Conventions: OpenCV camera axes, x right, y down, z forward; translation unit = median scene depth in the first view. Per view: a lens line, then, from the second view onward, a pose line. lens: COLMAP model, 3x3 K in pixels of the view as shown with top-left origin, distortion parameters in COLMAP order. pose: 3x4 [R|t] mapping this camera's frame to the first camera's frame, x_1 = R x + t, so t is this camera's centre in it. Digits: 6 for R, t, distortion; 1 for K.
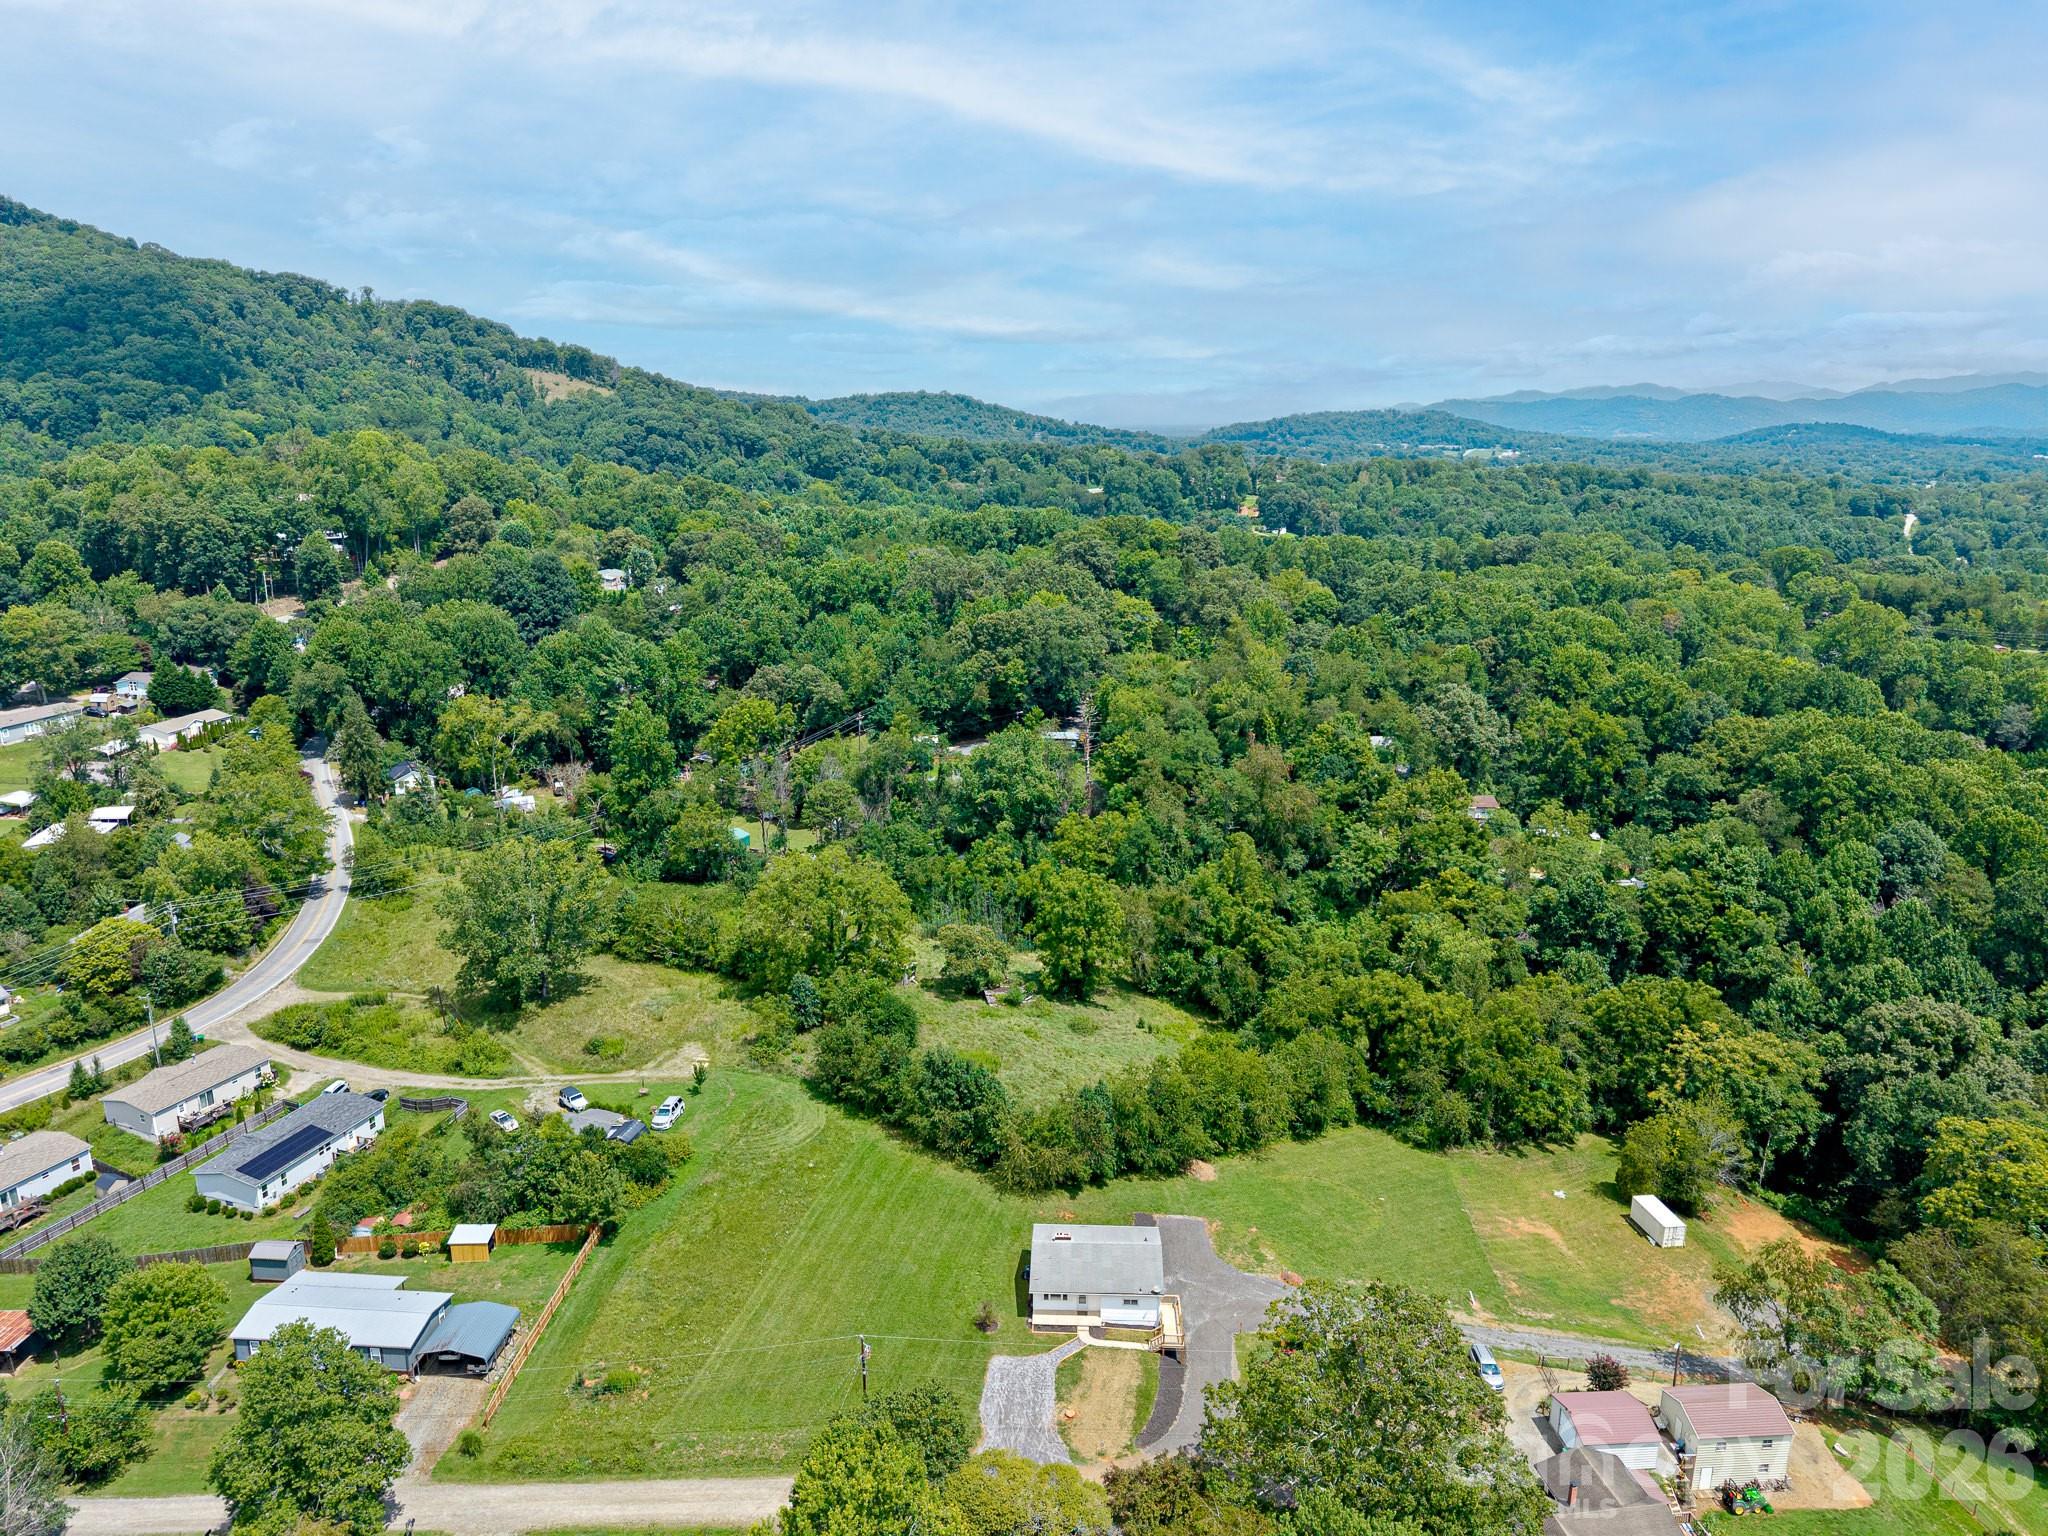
lens RADIAL K [[1367.9, 0, 1029.4], [0, 1367.9, 771.9], [0, 0, 1]] dist [0.033399, -0.029671]
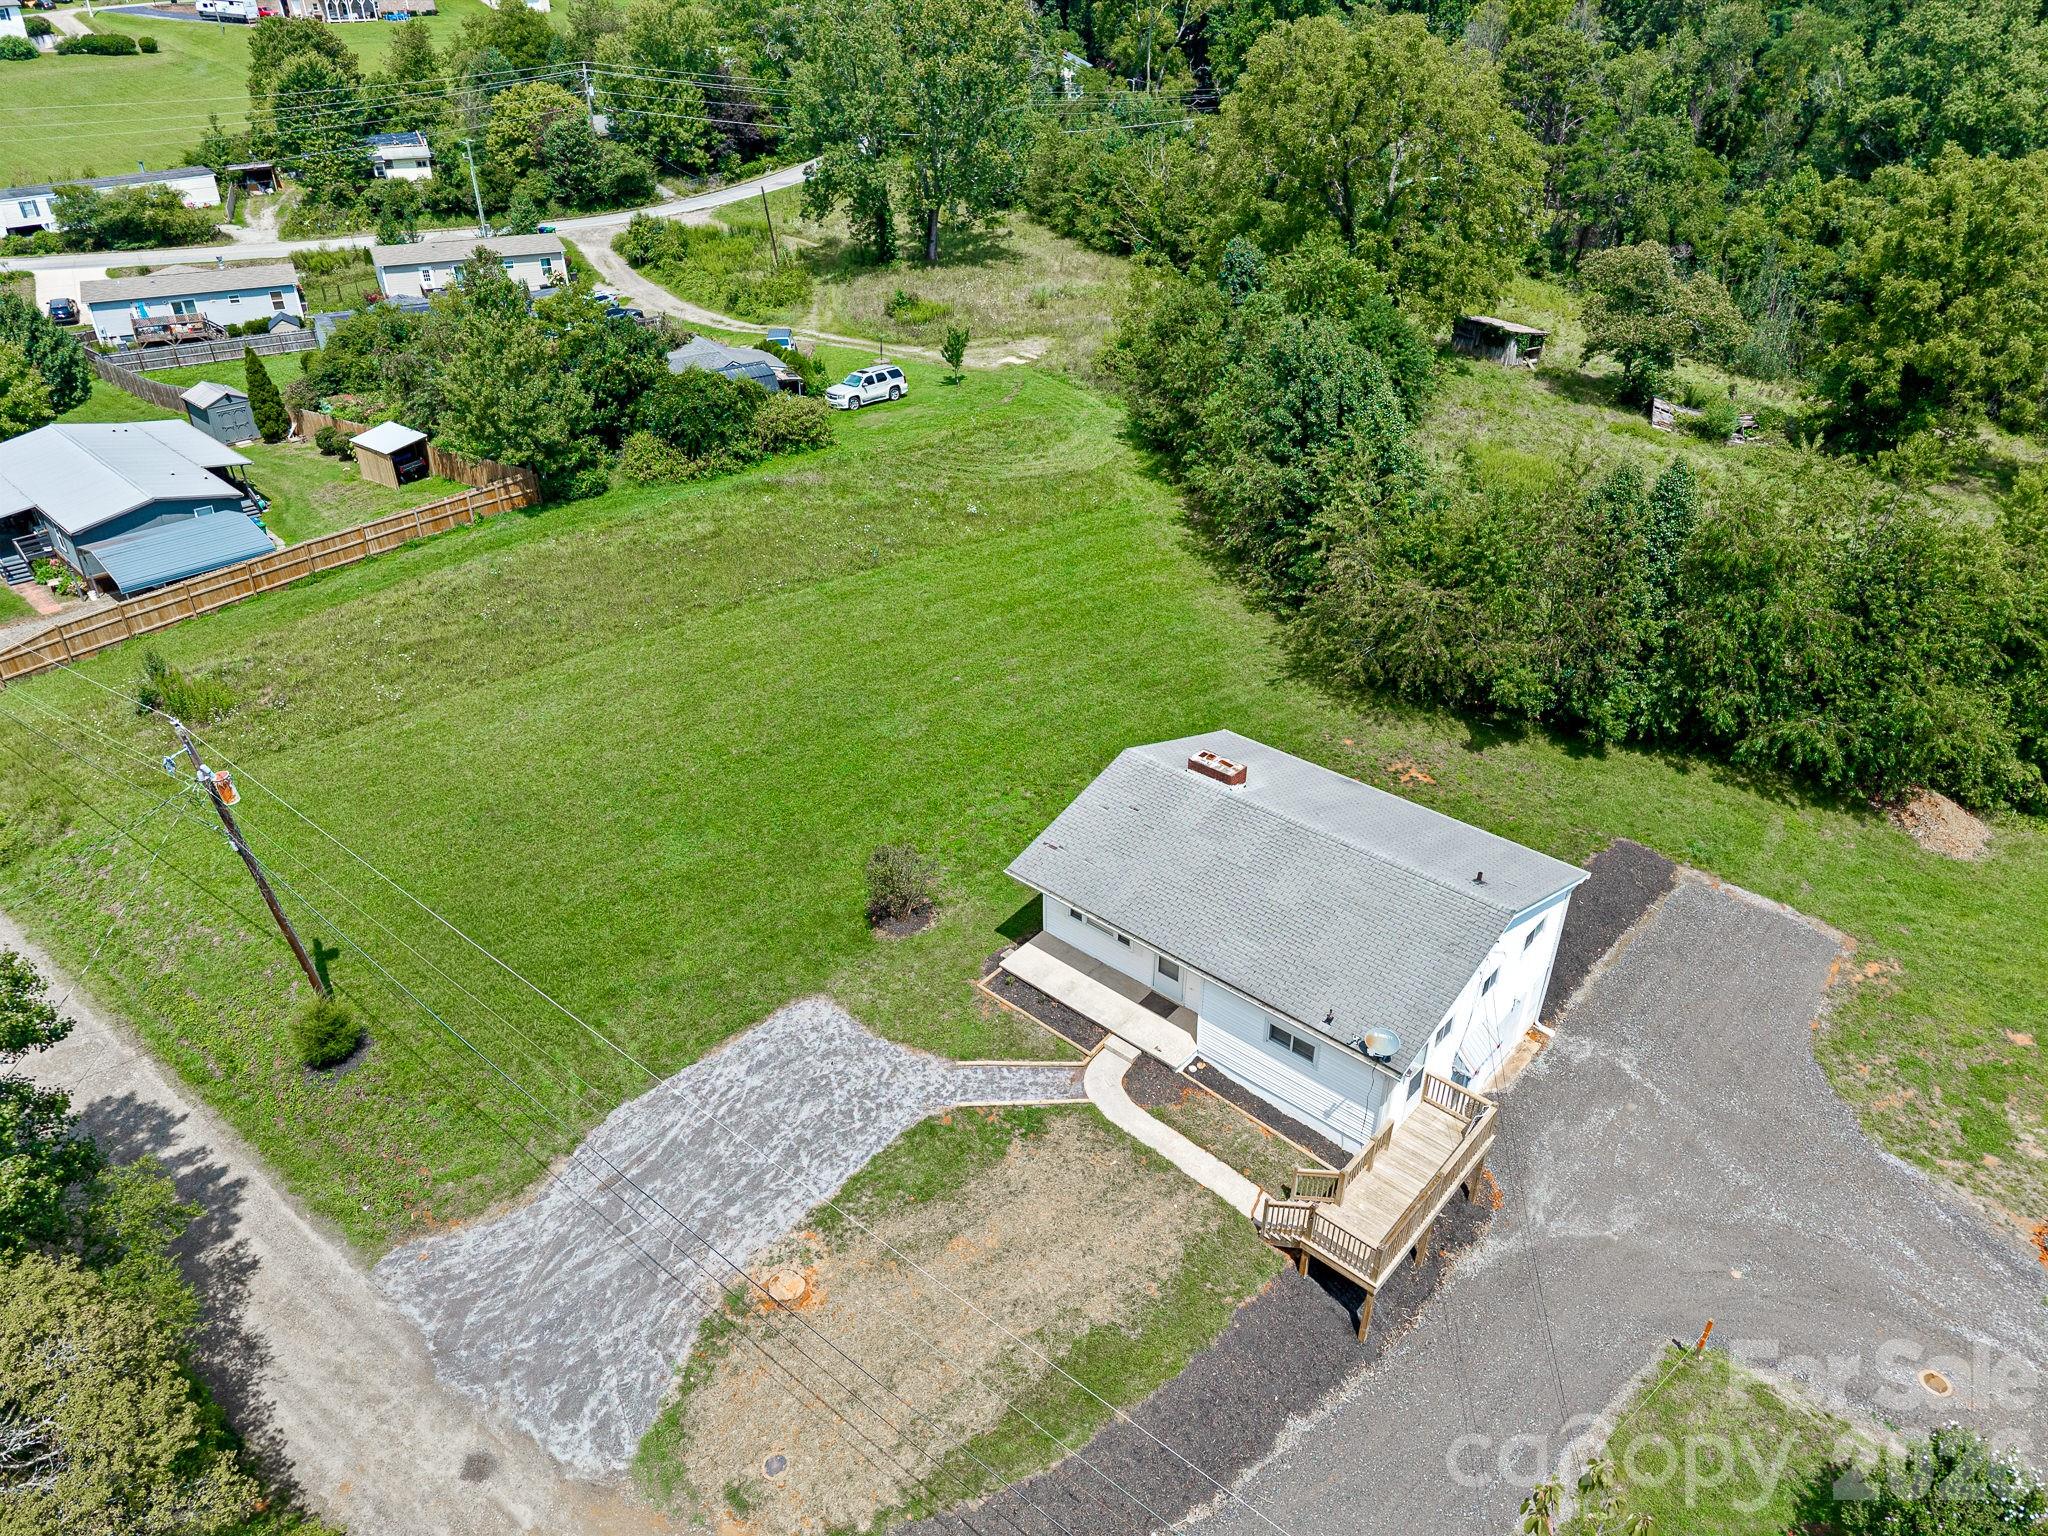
lens RADIAL K [[1367.9, 0, 1029.4], [0, 1367.9, 771.9], [0, 0, 1]] dist [0.033399, -0.029671]
pose [[0.776847, 0.328985, -0.536914, 0.133478], [-0.162340, 0.928479, 0.334024, 0.211085], [0.608403, -0.172323, 0.774694, 0.637416]]
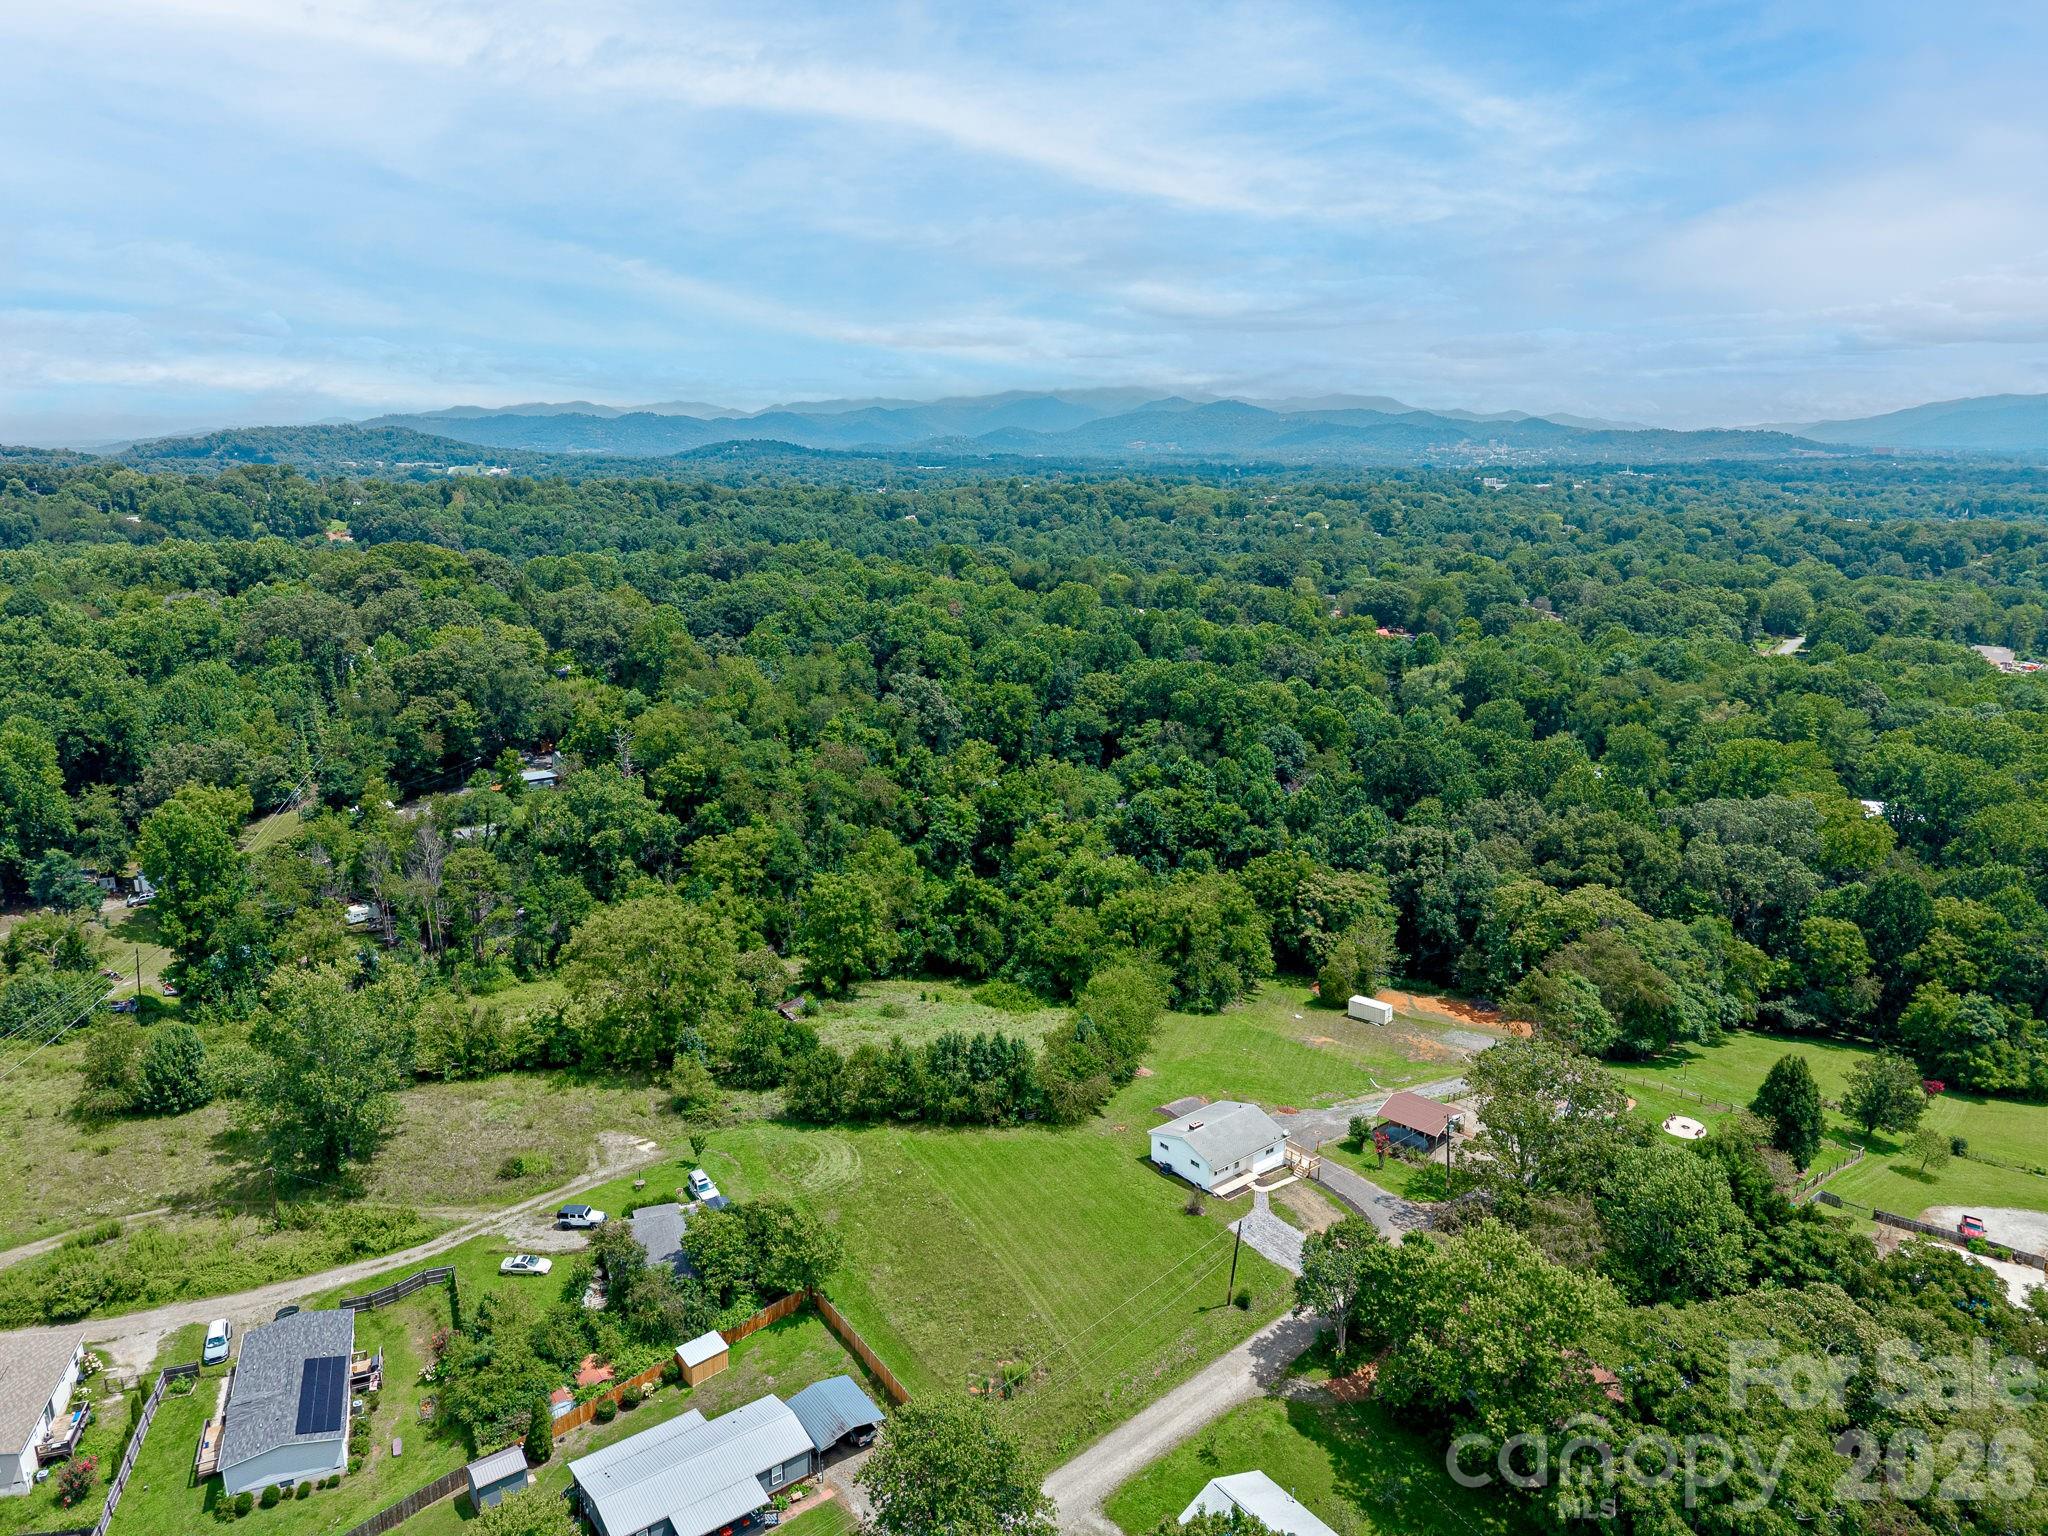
lens RADIAL K [[1367.9, 0, 1029.4], [0, 1367.9, 771.9], [0, 0, 1]] dist [0.033399, -0.029671]
pose [[0.755127, -0.157460, 0.636388, -0.685306], [0.164485, 0.985182, 0.048586, -0.040610], [-0.634608, 0.067987, 0.769838, 0.130826]]
